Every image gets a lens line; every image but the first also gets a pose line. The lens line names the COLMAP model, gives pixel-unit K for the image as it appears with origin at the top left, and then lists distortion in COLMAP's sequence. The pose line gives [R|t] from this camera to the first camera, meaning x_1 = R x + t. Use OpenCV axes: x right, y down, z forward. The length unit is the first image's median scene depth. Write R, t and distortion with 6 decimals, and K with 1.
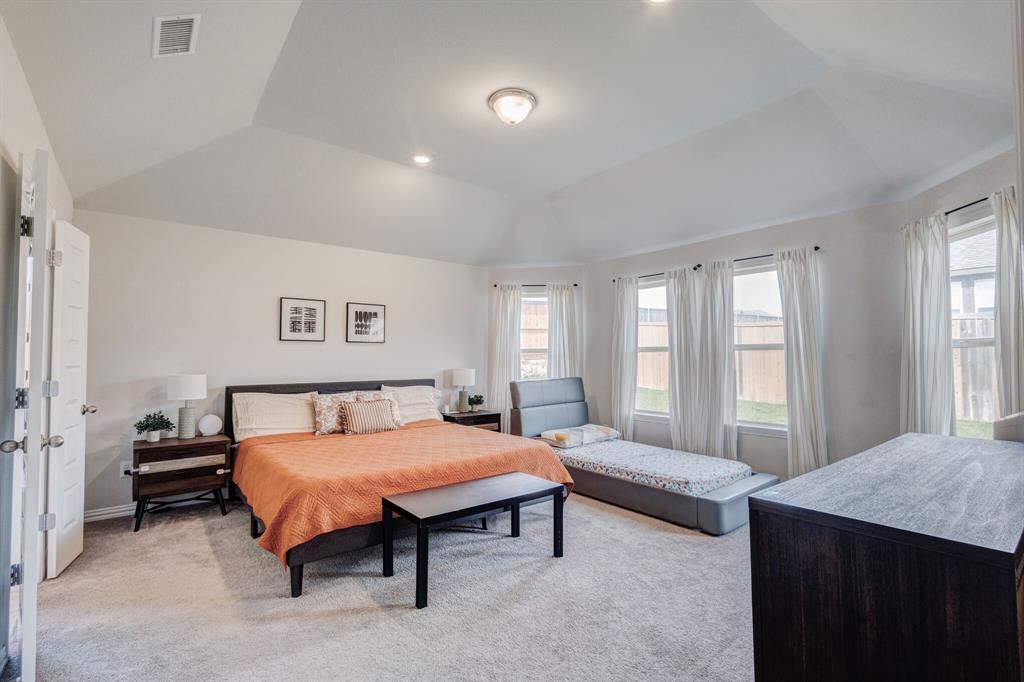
lens RADIAL K [[465.5, 0, 509.6], [0, 465.5, 339.9], [0, 0, 1]] dist [0.000834, -0.000598]
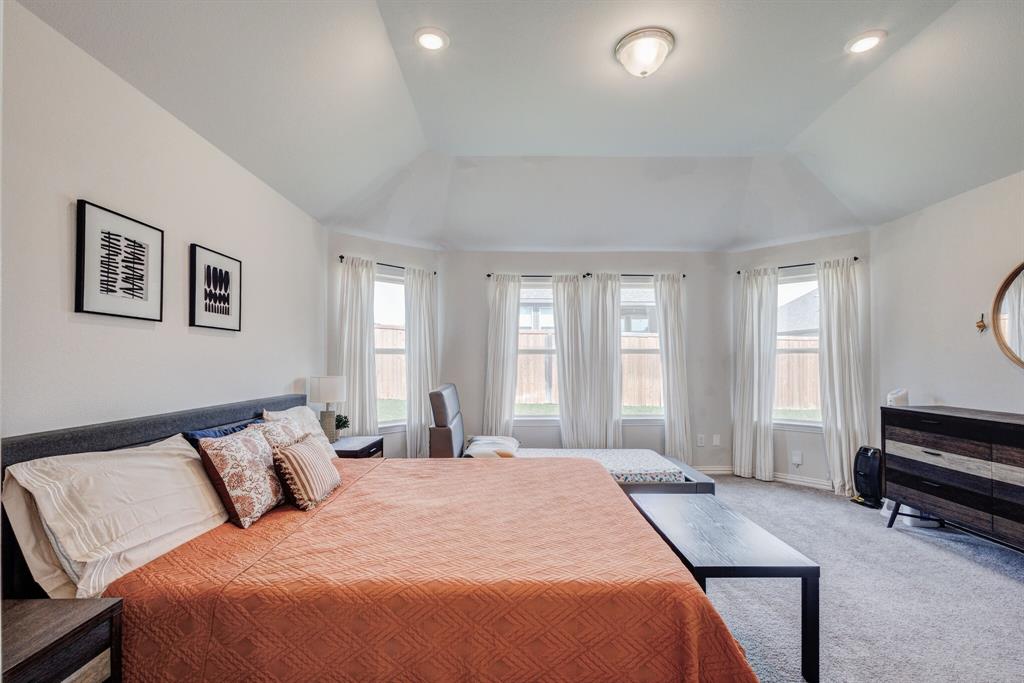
lens RADIAL K [[472.4, 0, 513.7], [0, 472.4, 356.6], [0, 0, 1]] dist [0.001173, 0.000194]
pose [[0.621739, 0.007985, 0.783184, -0.541281], [-0.028919, 0.999500, 0.012768, 0.020588], [-0.782691, -0.030588, 0.621659, 0.447658]]
